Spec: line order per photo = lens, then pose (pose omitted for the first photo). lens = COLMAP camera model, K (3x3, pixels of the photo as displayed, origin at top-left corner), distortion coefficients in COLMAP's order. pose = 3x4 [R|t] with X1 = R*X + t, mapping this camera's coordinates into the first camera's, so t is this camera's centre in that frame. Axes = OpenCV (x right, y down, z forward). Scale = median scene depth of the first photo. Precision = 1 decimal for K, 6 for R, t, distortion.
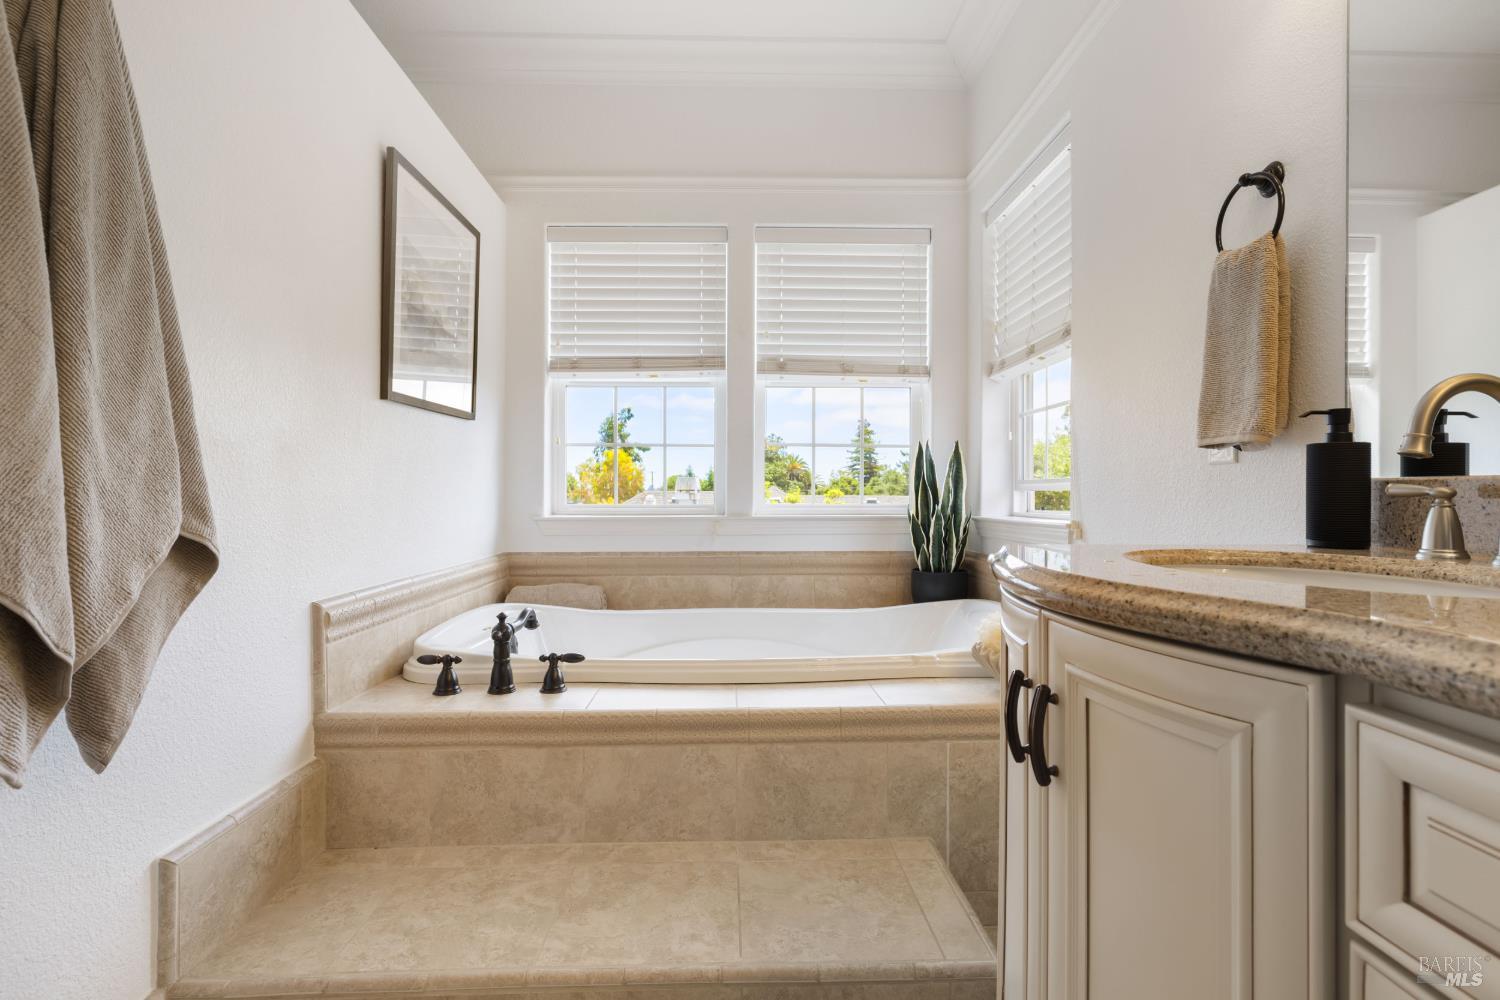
lens RADIAL K [[722.8, 0, 746.6], [0, 722.8, 496.5], [0, 0, 1]] dist [-0.003425, 0.000030]
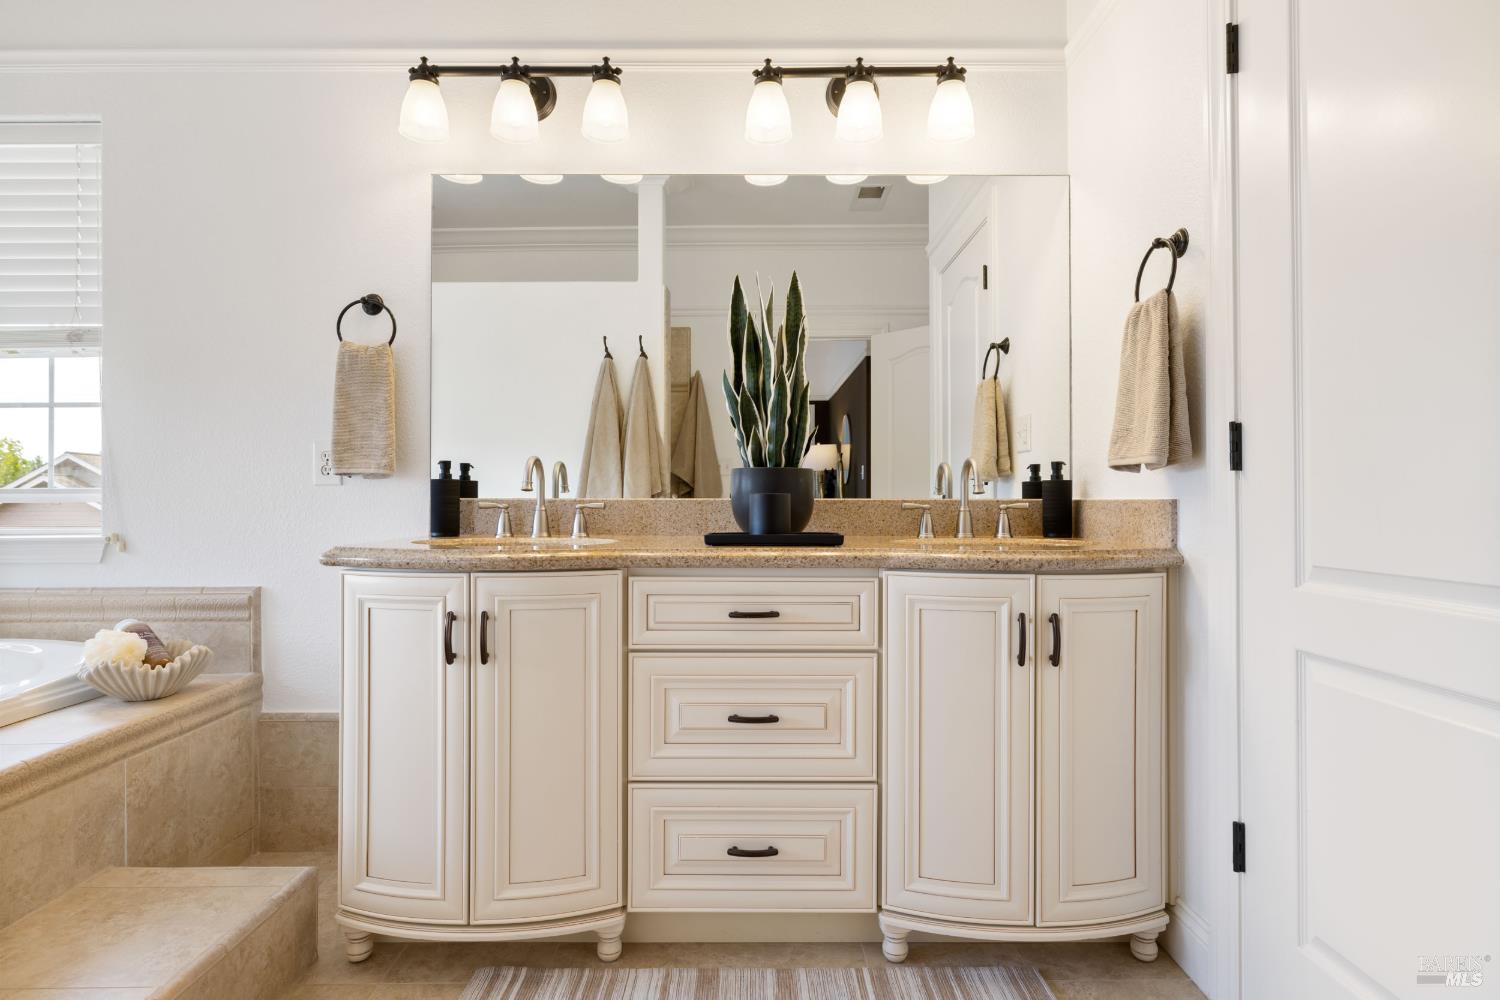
lens RADIAL K [[785.4, 0, 748.7], [0, 785.4, 499.3], [0, 0, 1]] dist [-0.000984, -0.000403]
pose [[0.027312, 0.000704, 0.999627, -0.859002], [0.003177, 0.999995, -0.000791, -0.014521], [-0.999622, 0.003197, 0.027310, 0.133277]]
